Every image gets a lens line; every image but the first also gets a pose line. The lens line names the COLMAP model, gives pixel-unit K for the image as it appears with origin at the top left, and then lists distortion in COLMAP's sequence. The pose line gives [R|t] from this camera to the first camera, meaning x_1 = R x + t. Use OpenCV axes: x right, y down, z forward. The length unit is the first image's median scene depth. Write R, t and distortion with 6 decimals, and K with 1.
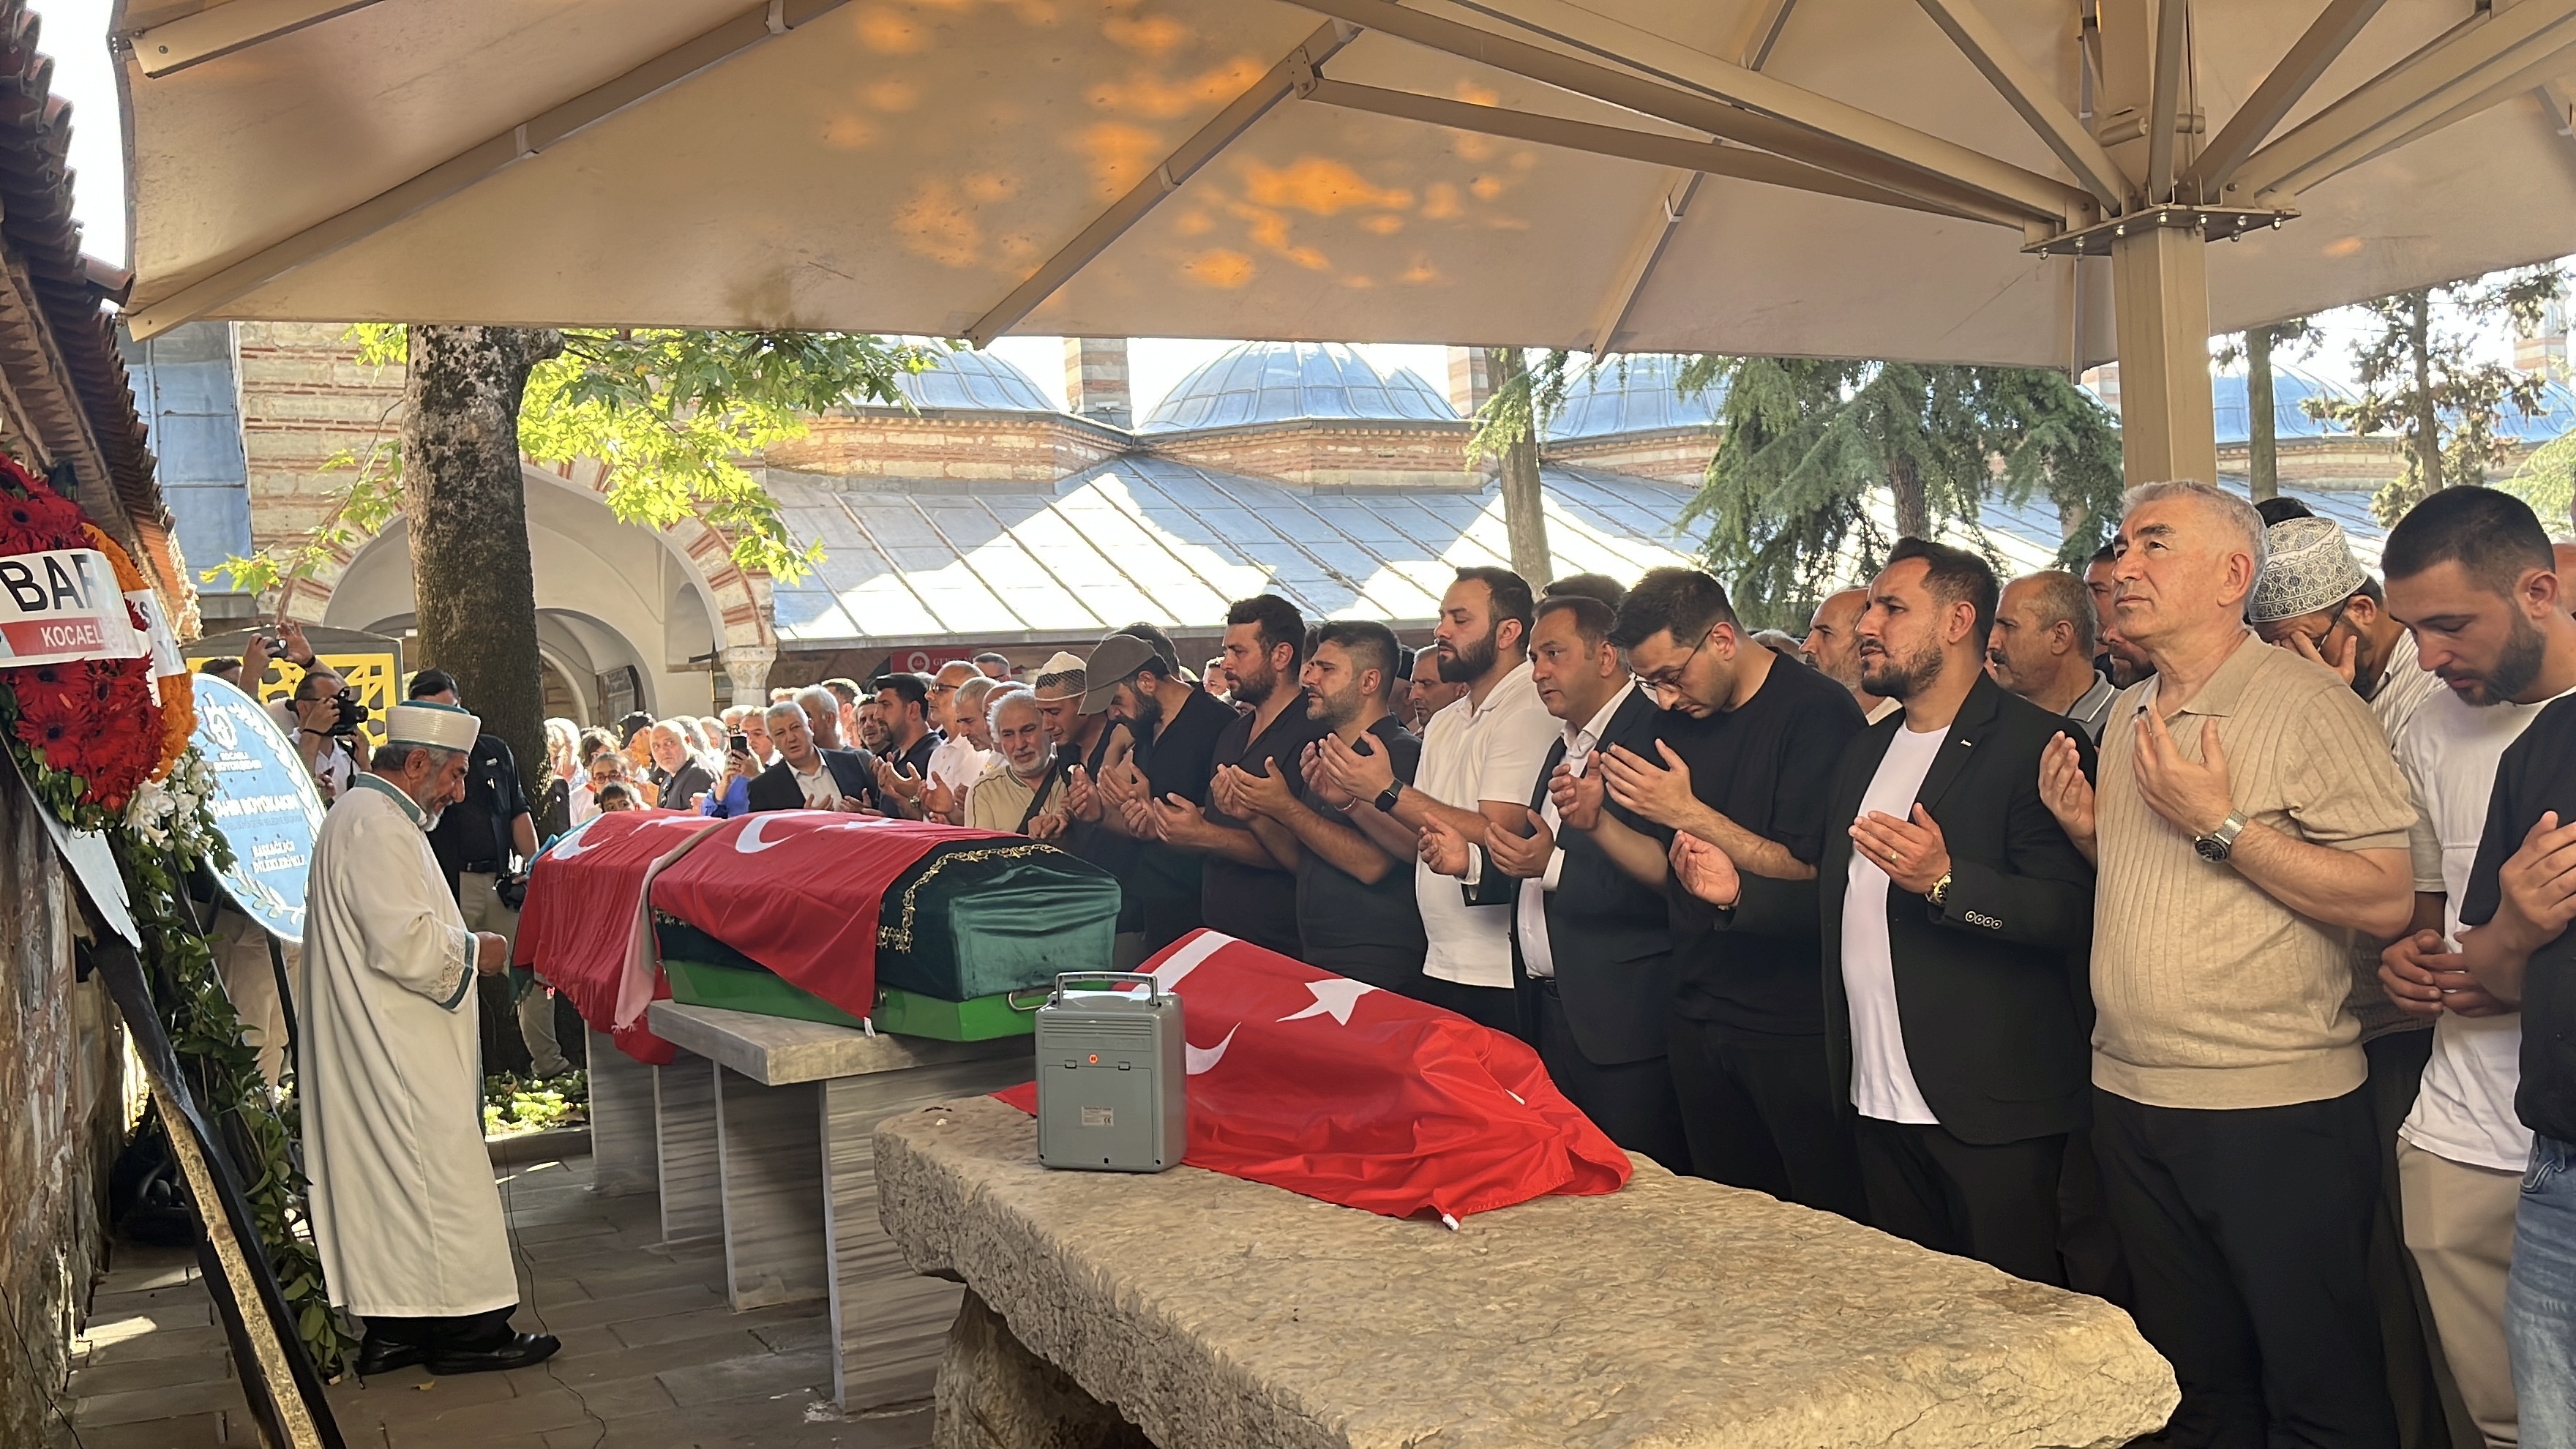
lens RADIAL K [[2305.6, 0, 1275.4], [0, 2305.6, 720.3], [0, 0, 1]] dist [0.094061, 0.000024]
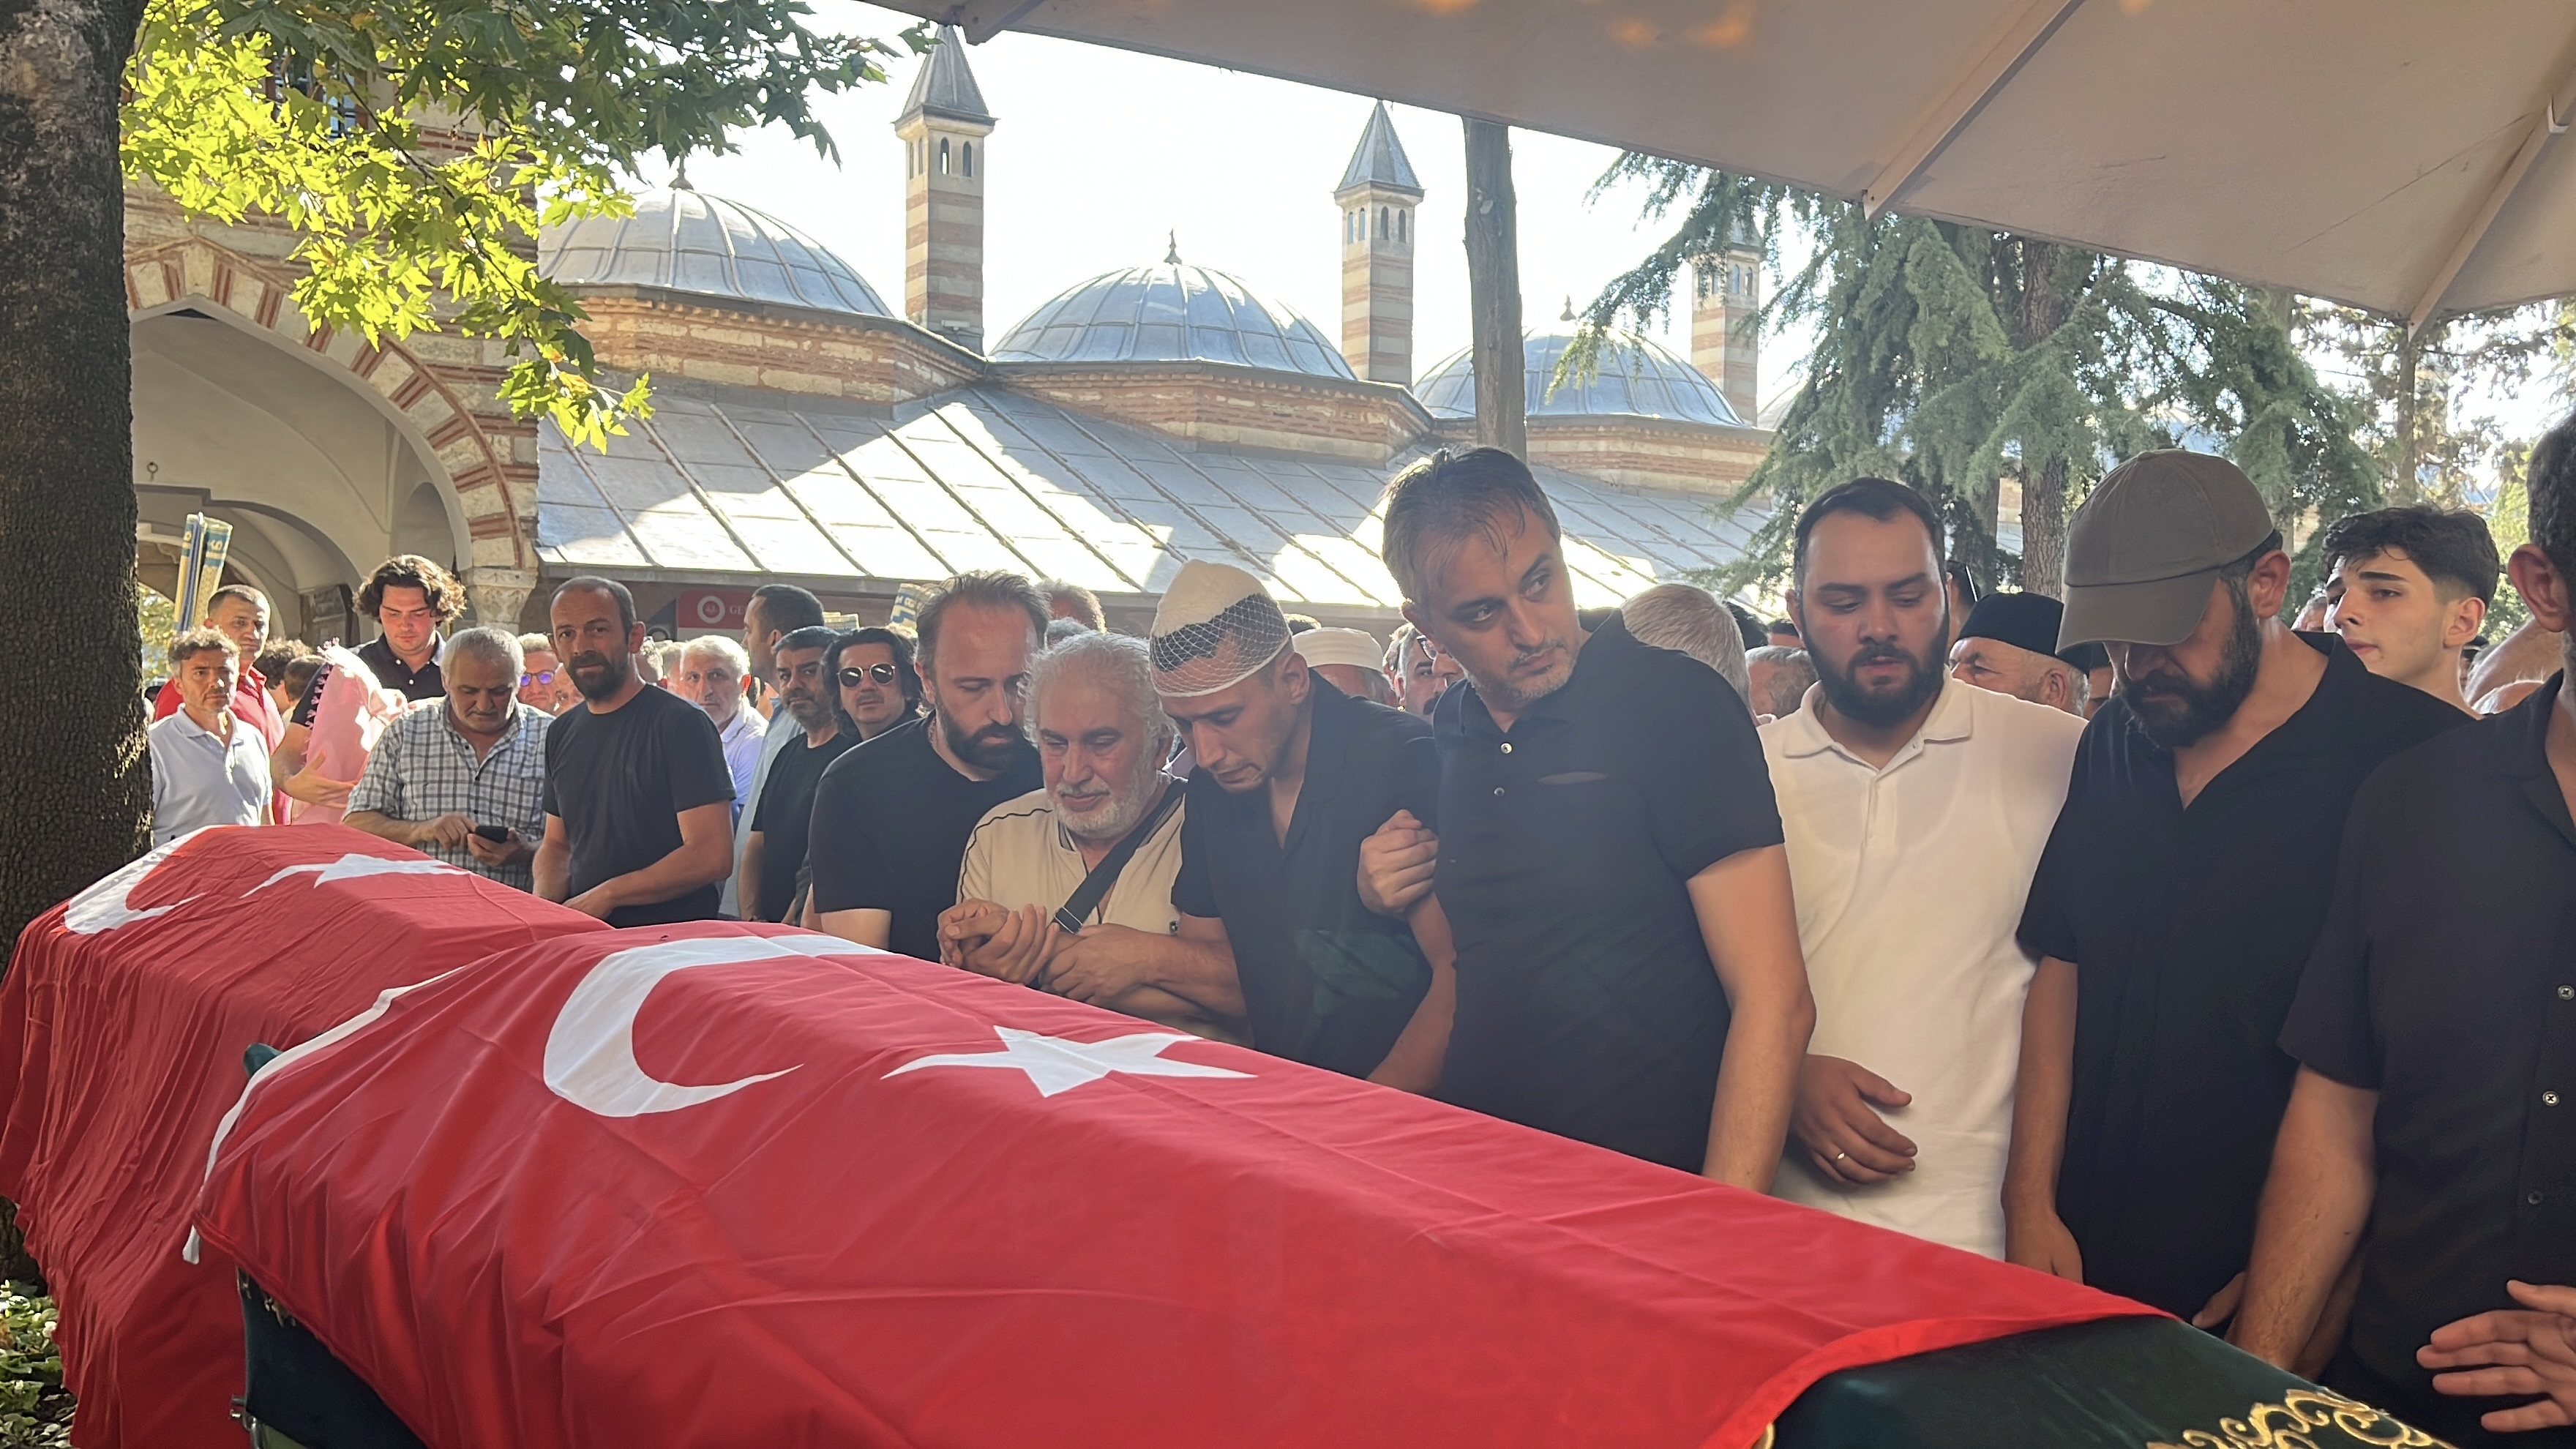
lens RADIAL K [[2283.3, 0, 1351.7], [0, 2283.3, 795.2], [0, 0, 1]] dist [0.061065, -0.090688]
pose [[0.987888, 0.066948, 0.139986, -0.040468], [-0.071555, 0.997040, 0.028137, 0.001465], [-0.137688, -0.037813, 0.989754, 0.163428]]
